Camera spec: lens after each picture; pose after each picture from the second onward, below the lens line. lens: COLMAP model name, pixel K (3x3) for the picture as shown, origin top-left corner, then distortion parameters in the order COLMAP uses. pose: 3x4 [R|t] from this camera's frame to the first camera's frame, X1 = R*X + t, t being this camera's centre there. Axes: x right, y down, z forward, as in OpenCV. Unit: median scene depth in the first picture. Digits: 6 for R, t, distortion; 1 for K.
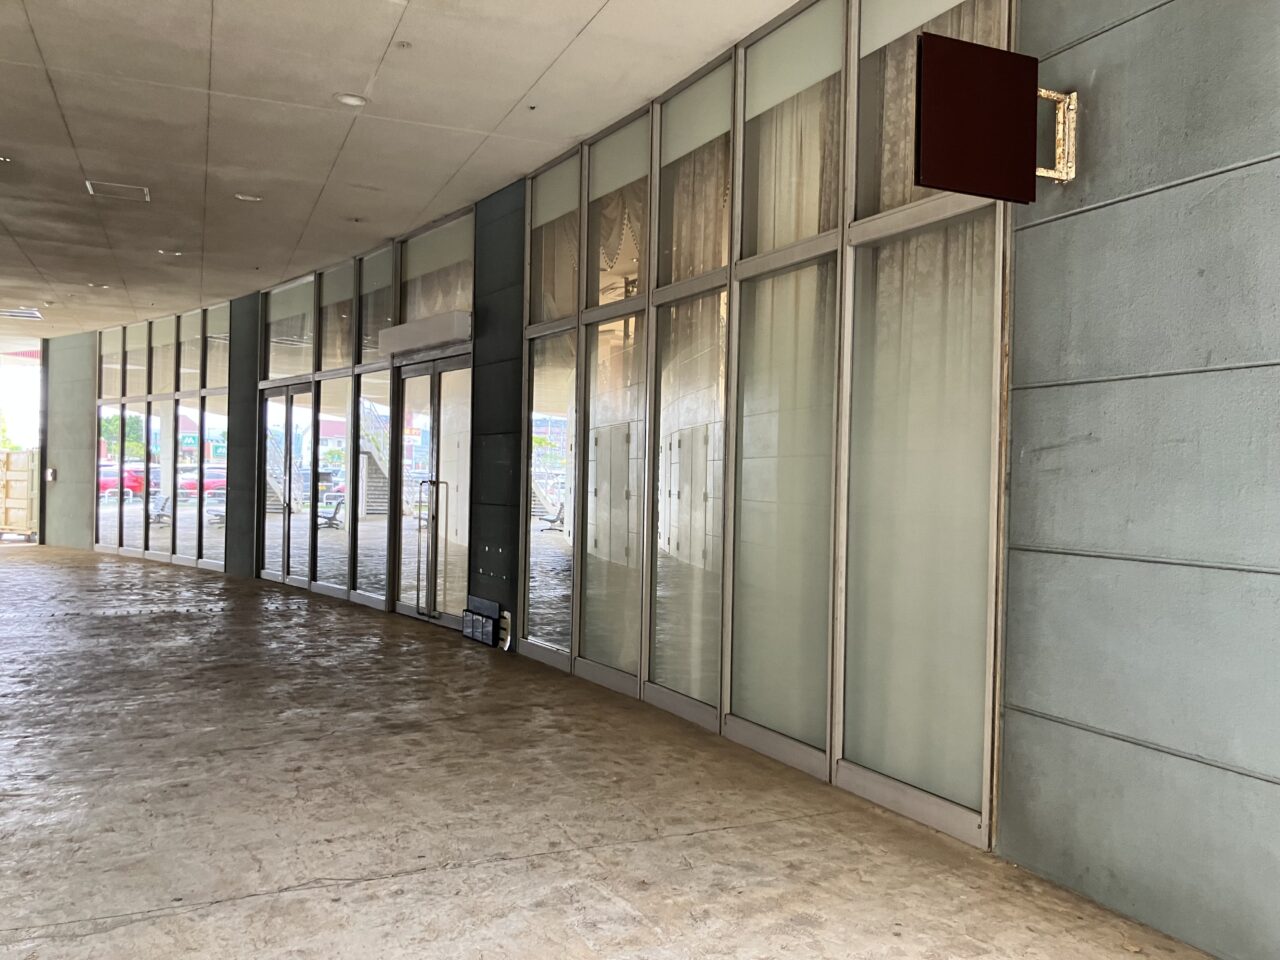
lens RADIAL K [[1086.6, 0, 640.0], [0, 1086.6, 480.0], [0, 0, 1]] dist [-0.005784, -0.002702]
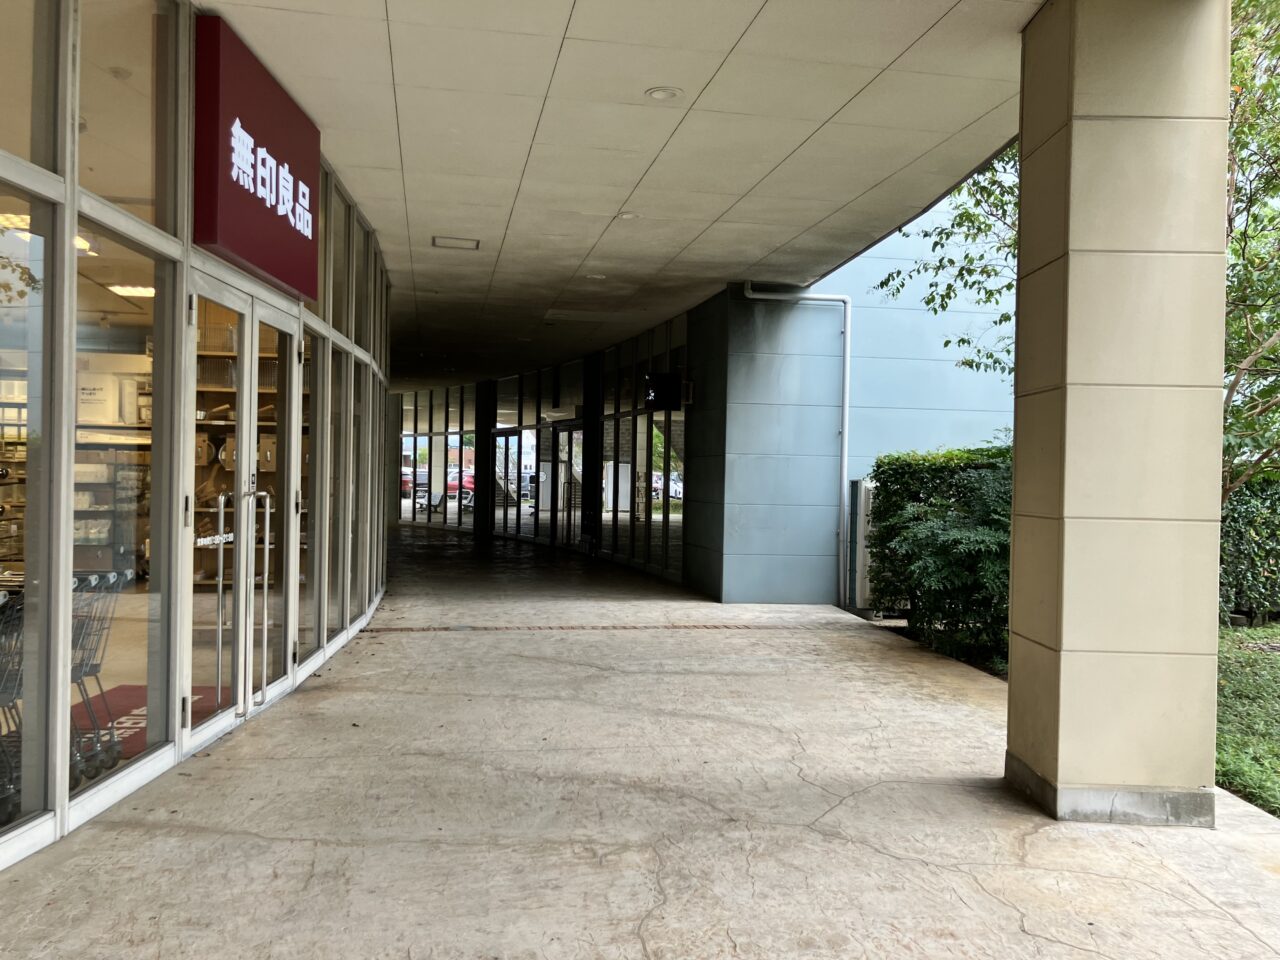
lens RADIAL K [[1023.4, 0, 640.0], [0, 1023.4, 480.0], [0, 0, 1]] dist [-0.000527, -0.000418]
pose [[0.981221, -0.001725, -0.192878, 0.303132], [0.001775, 0.999998, 0.000089, -0.002782], [0.192878, -0.000430, 0.981223, -0.857996]]
